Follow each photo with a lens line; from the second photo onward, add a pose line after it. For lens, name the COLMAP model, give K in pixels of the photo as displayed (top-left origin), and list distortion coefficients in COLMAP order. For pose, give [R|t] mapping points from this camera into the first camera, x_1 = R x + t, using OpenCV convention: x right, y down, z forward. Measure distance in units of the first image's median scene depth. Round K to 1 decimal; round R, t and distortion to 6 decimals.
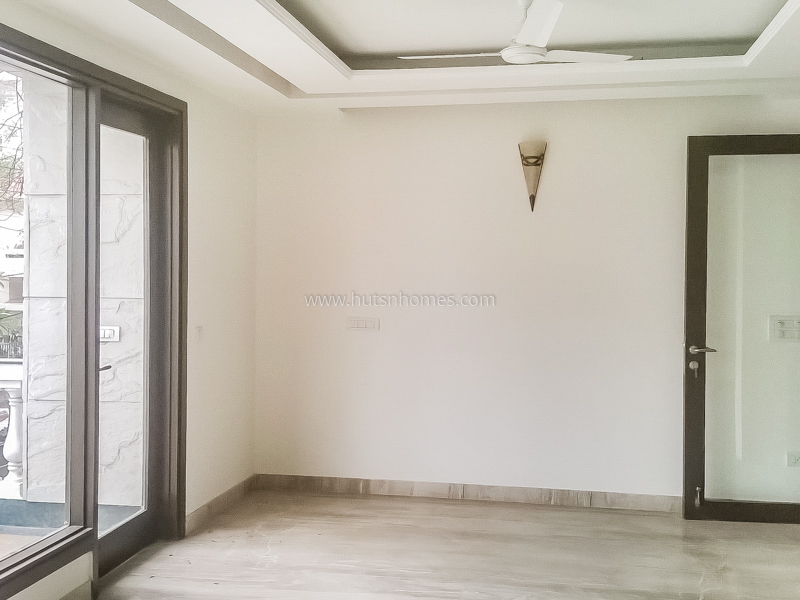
lens RADIAL K [[909.3, 0, 400.9], [0, 909.3, 314.4], [0, 0, 1]] dist [0.123447, -0.003432]
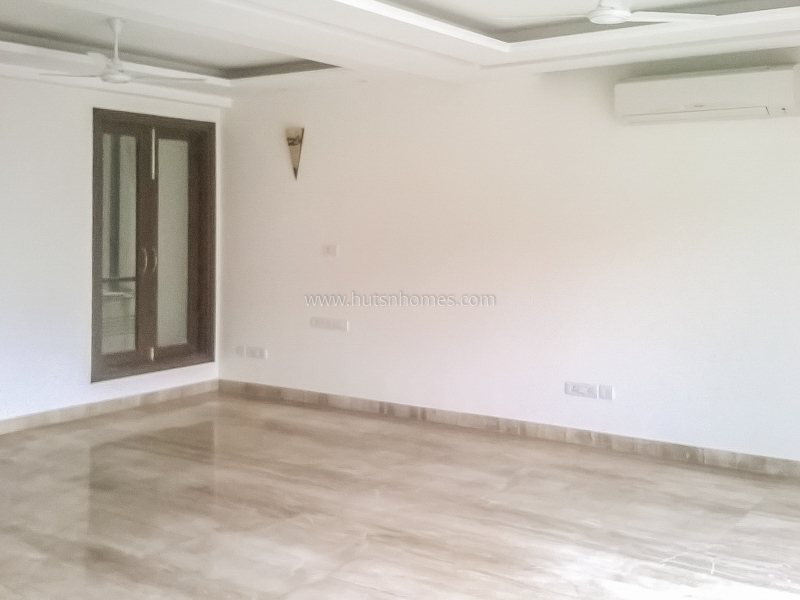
lens RADIAL K [[926.5, 0, 400.0], [0, 926.5, 300.0], [0, 0, 1]] dist [0.014038, 0.033906]
pose [[0.905464, 0.027821, -0.423511, 0.441186], [-0.016463, 0.999401, 0.030455, 0.008901], [0.424105, -0.020604, 0.905379, -0.076918]]
